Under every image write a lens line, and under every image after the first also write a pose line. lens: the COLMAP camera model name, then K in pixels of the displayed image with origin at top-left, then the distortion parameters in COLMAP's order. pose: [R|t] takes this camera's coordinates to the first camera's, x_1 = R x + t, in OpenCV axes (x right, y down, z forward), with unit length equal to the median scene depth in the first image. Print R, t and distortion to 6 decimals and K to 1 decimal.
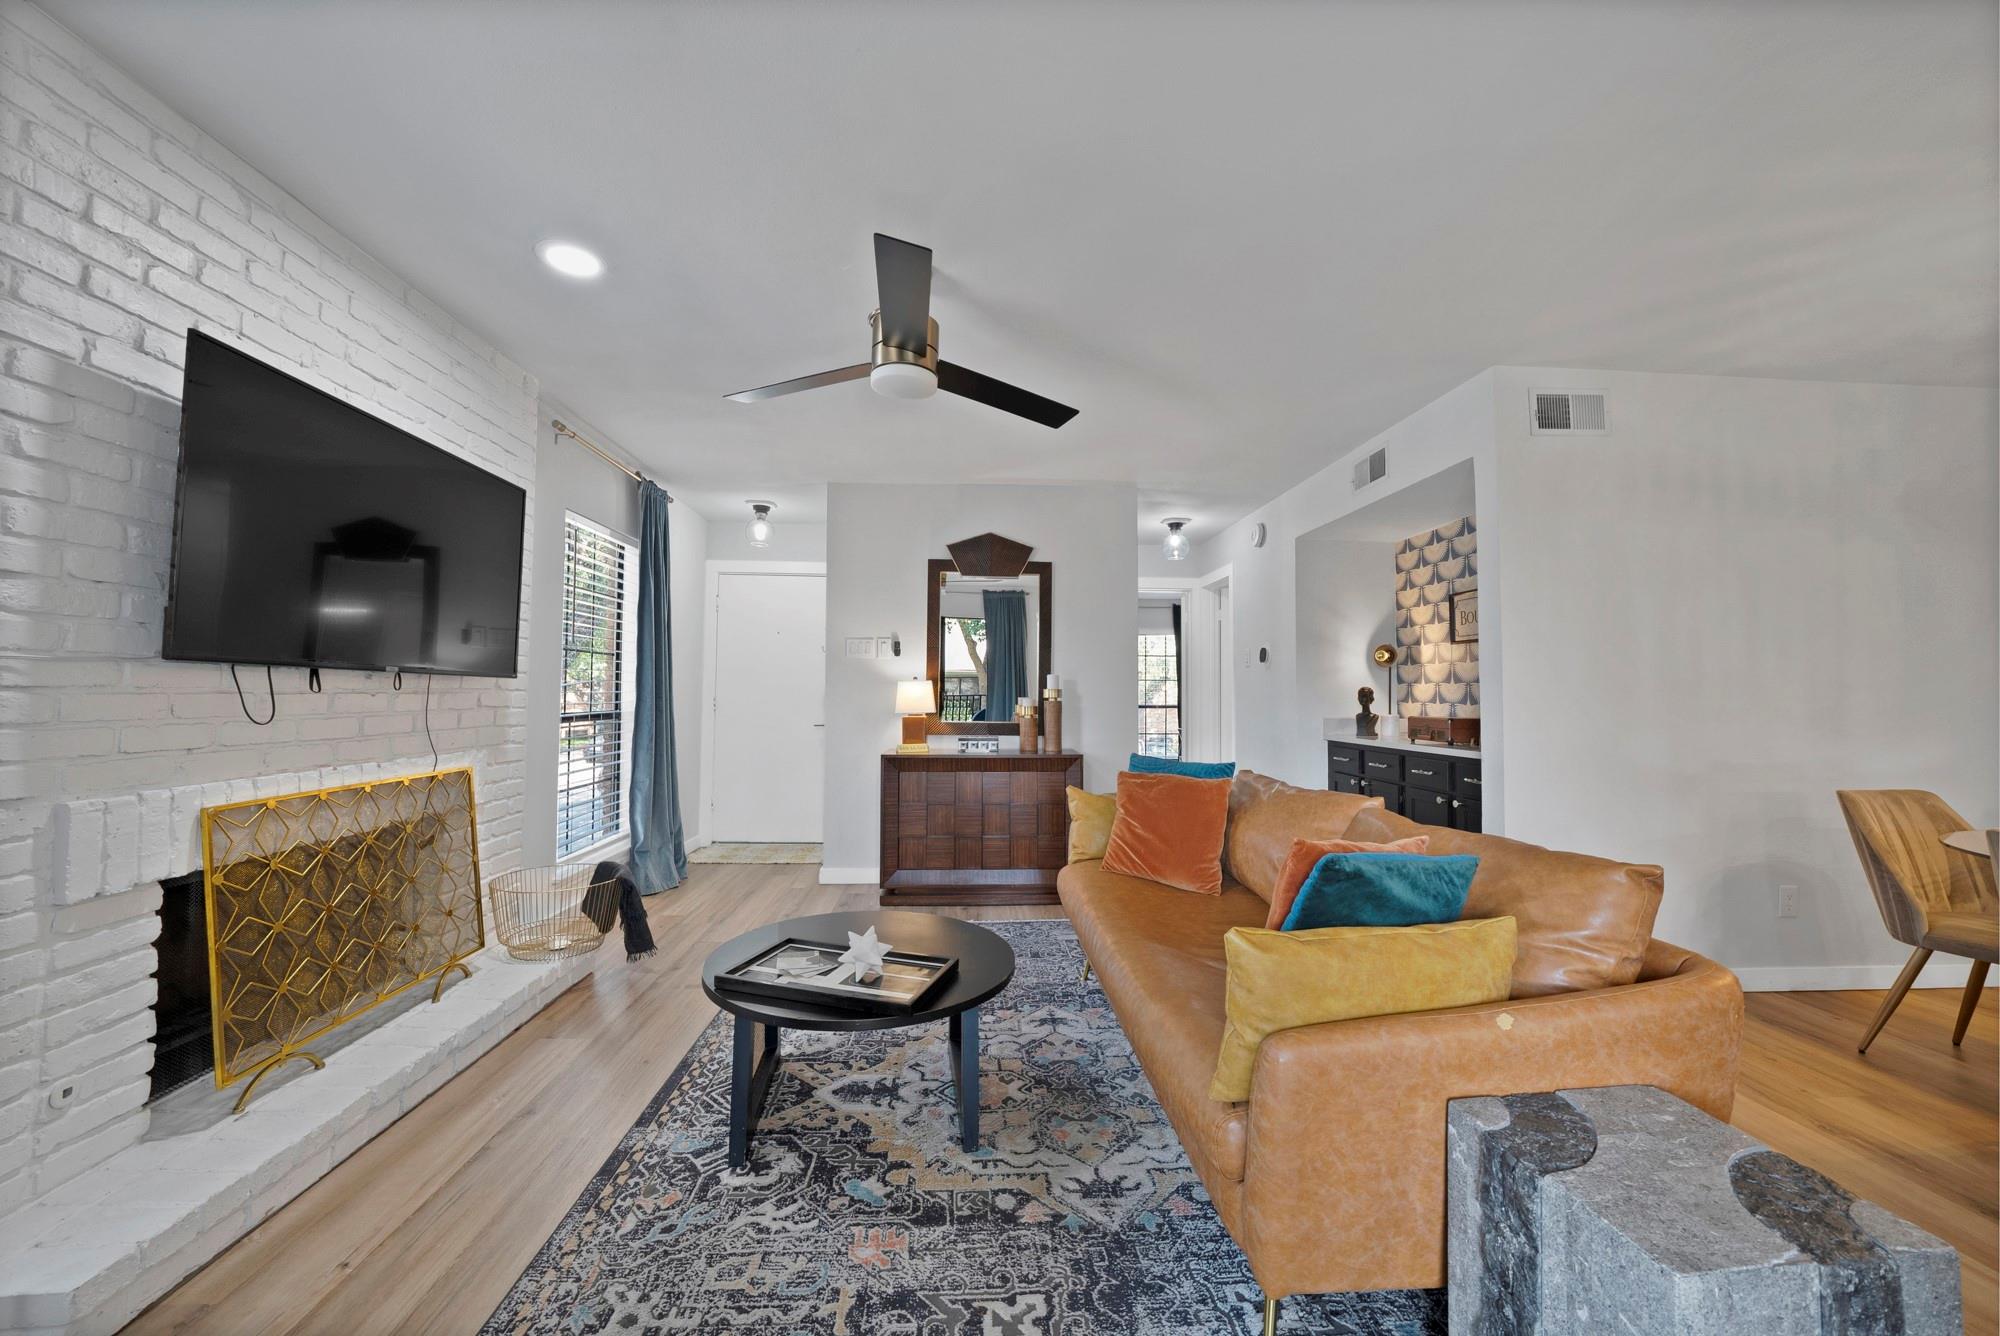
lens RADIAL K [[745.4, 0, 995.9], [0, 745.4, 668.1], [0, 0, 1]] dist [-0.019786, 0.000085]
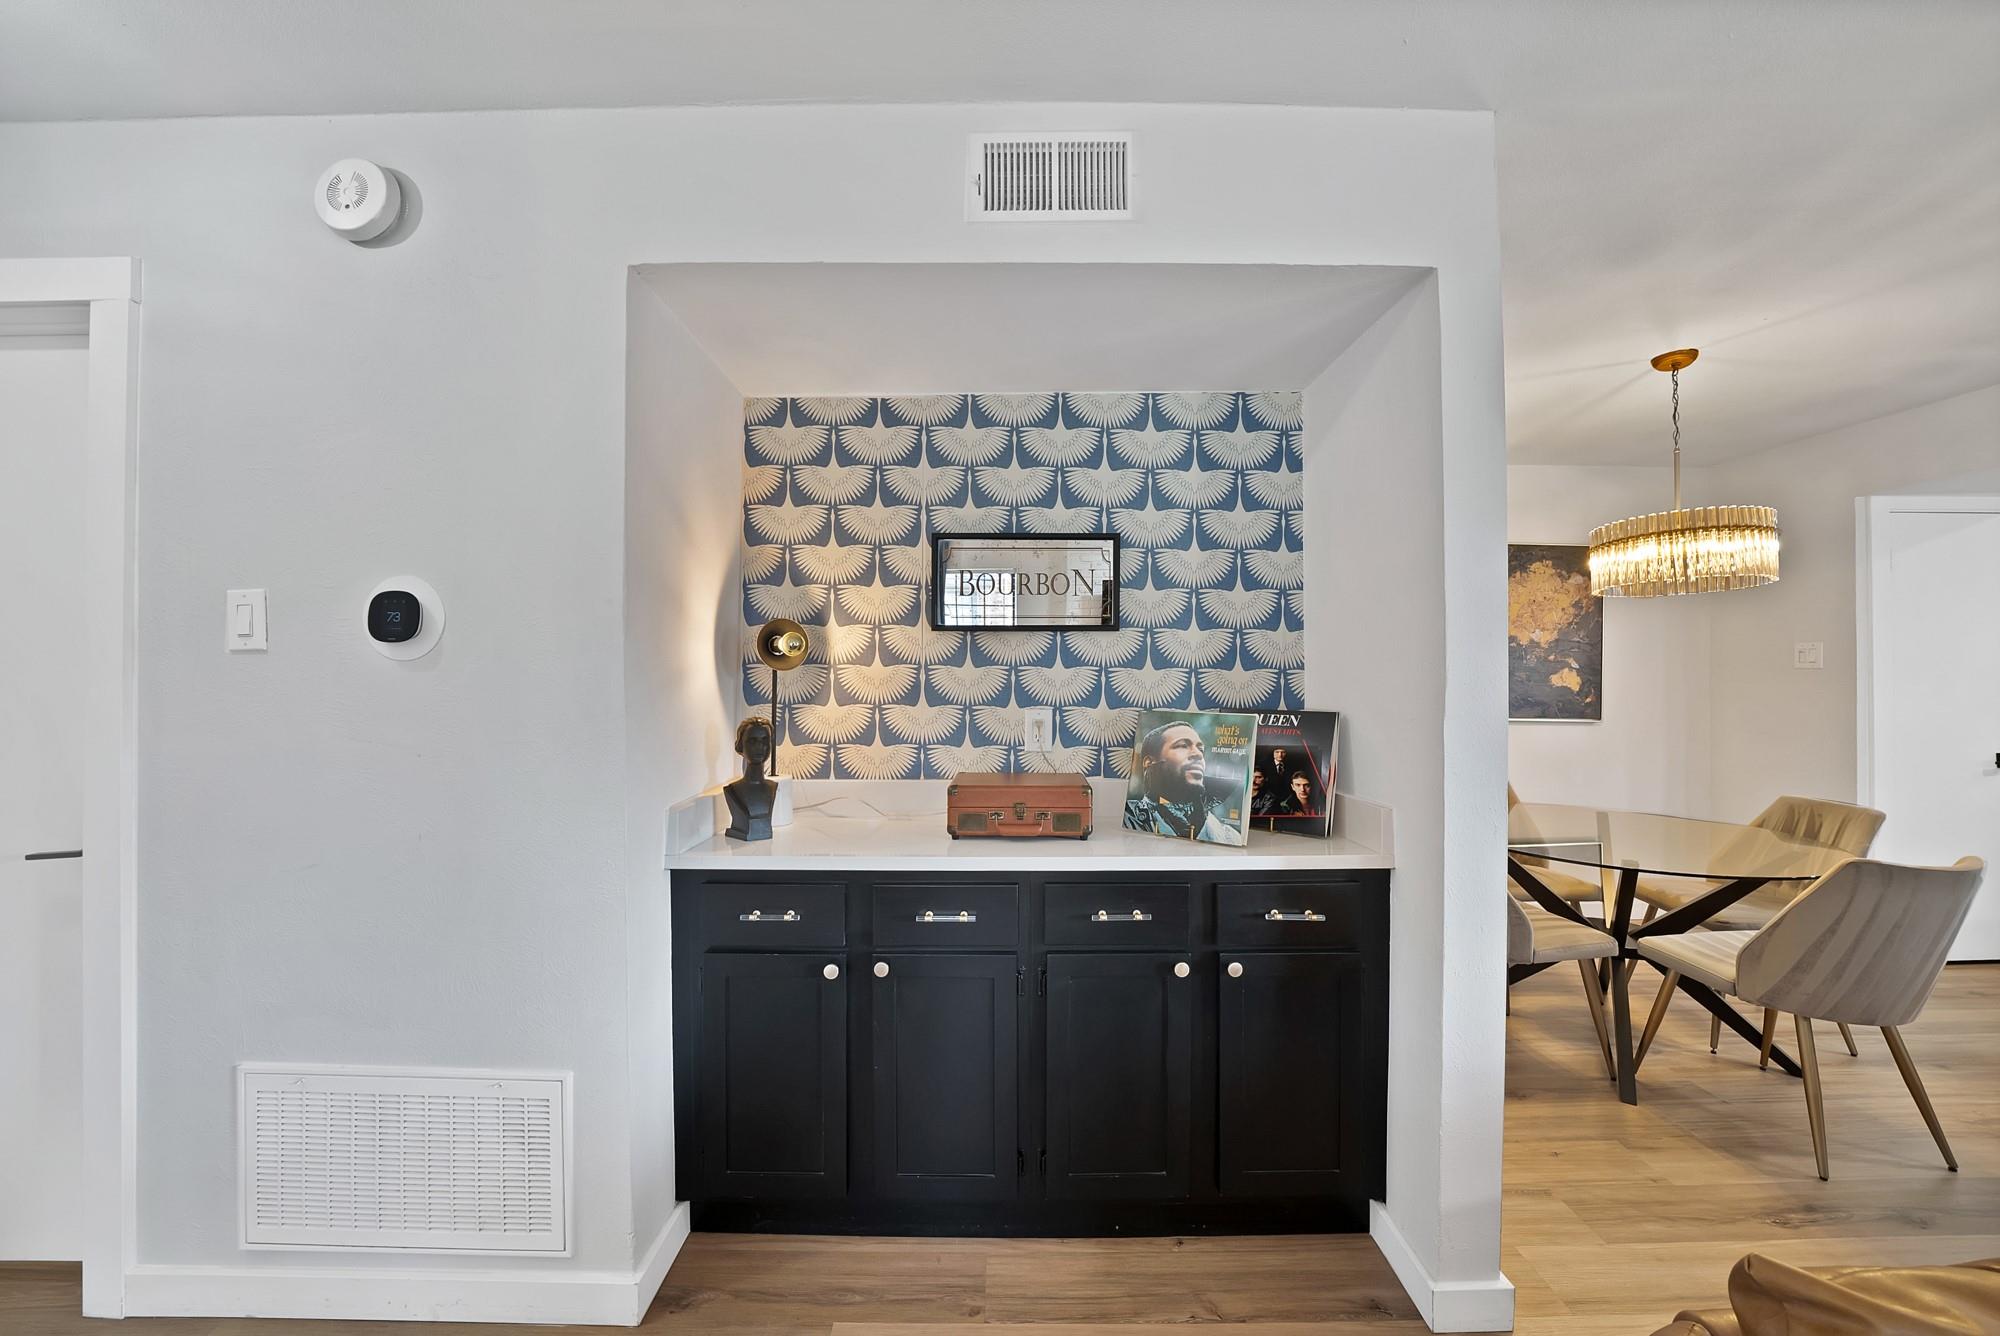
lens RADIAL K [[733.9, 0, 992.7], [0, 733.9, 674.5], [0, 0, 1]] dist [-0.021230, -0.000106]
pose [[0.060744, -0.003710, 0.998146, 0.174127], [-0.035889, 0.999338, 0.005899, -0.009565], [-0.997508, -0.036181, 0.060571, 1.479712]]
